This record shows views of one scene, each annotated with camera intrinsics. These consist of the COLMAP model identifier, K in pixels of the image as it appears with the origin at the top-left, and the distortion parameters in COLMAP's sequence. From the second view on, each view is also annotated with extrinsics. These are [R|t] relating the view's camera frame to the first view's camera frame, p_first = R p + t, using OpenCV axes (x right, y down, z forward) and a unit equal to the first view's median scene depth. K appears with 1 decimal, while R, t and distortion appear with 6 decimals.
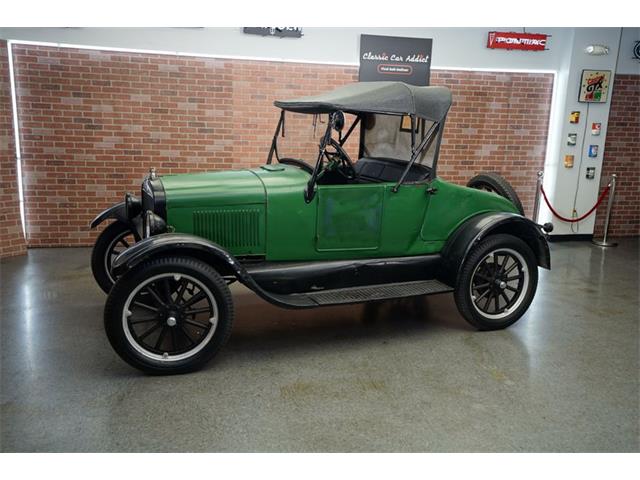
lens RADIAL K [[606.9, 0, 320.3], [0, 606.9, 236.7], [0, 0, 1]] dist [0.072848, 0.021327]
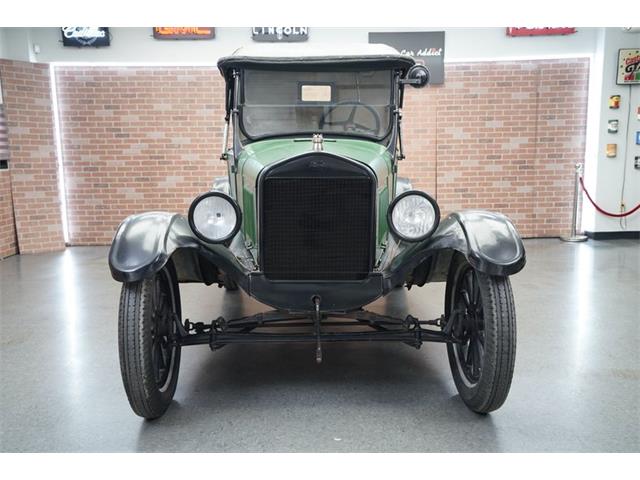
lens RADIAL K [[606.9, 0, 320.3], [0, 606.9, 236.7], [0, 0, 1]] dist [0.072848, 0.021327]
pose [[0.972884, -0.016928, -0.230675, 0.228985], [0.001663, 0.997804, -0.066209, 0.077094], [0.231289, 0.064030, 0.970776, 0.021148]]
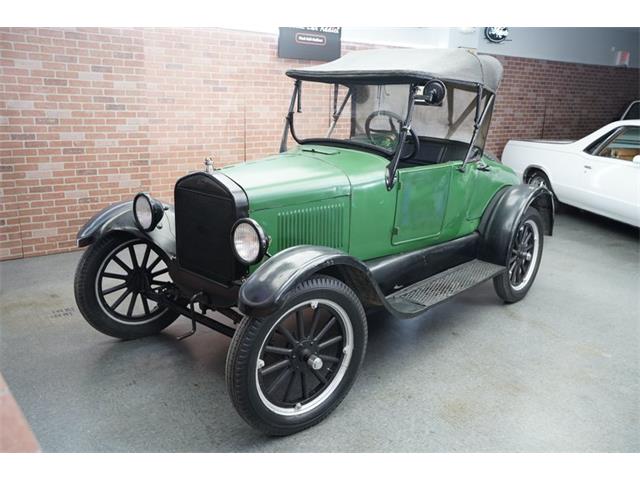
lens RADIAL K [[555.0, 0, 320.0], [0, 555.0, 240.0], [0, 0, 1]] dist [0.042754, 0.007272]
pose [[0.911872, -0.109531, 0.395592, -0.264637], [0.083330, 0.993070, 0.082876, -0.037037], [-0.401928, -0.042608, 0.914680, 0.200674]]
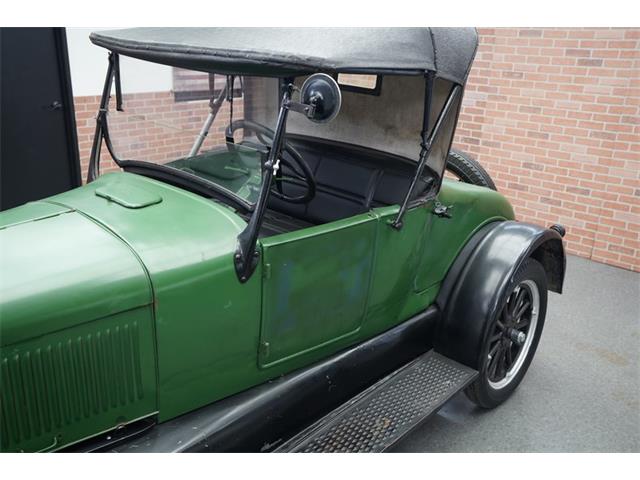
lens RADIAL K [[606.9, 0, 320.3], [0, 606.9, 236.7], [0, 0, 1]] dist [0.072848, 0.021327]
pose [[0.912823, -0.132156, 0.386380, -0.085833], [0.075544, 0.984503, 0.158263, -0.096593], [-0.401307, -0.115278, 0.908660, 0.356750]]
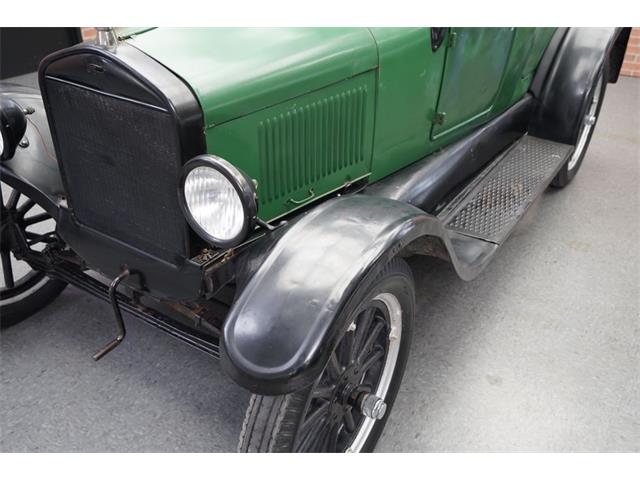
lens RADIAL K [[602.2, 0, 317.0], [0, 602.2, 237.5], [0, 0, 1]] dist [0.070385, 0.011895]
pose [[0.844646, -0.296733, 0.445558, -0.224477], [0.125874, 0.919066, 0.373462, -0.069511], [-0.520316, -0.259359, 0.813636, 0.382847]]
